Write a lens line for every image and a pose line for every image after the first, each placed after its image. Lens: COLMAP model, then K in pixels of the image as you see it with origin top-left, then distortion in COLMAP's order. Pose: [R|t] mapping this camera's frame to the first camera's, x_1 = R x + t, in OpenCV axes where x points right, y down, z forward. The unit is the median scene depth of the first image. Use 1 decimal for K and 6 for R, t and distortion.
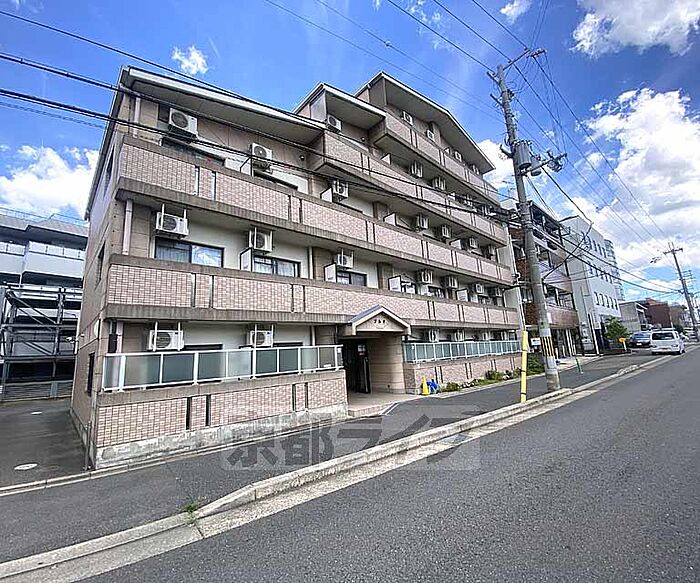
lens RADIAL K [[321.7, 0, 349.9], [0, 321.7, 281.0], [0, 0, 1]] dist [0.020305, -0.020907]
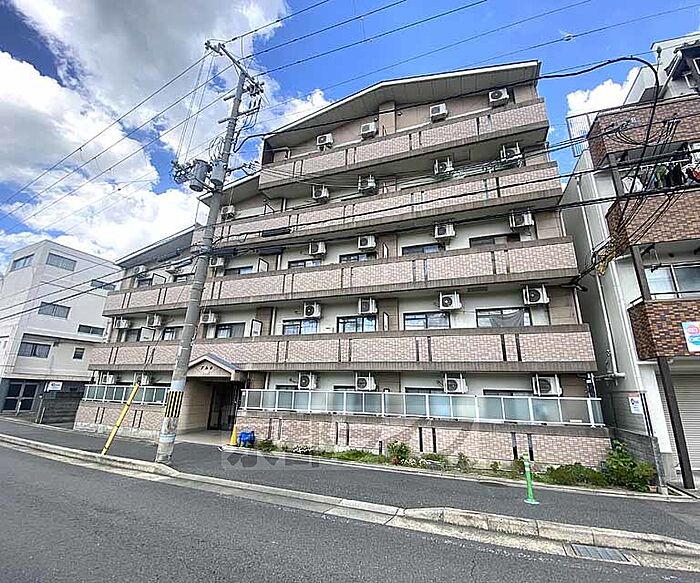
lens RADIAL K [[313.1, 0, 364.2], [0, 313.1, 291.1], [0, 0, 1]] dist [0.015275, -0.018372]
pose [[0.457864, -0.208174, -0.864305, 1.378933], [0.150485, 0.976317, -0.155434, 0.117673], [0.876193, -0.058897, 0.478348, 0.972489]]
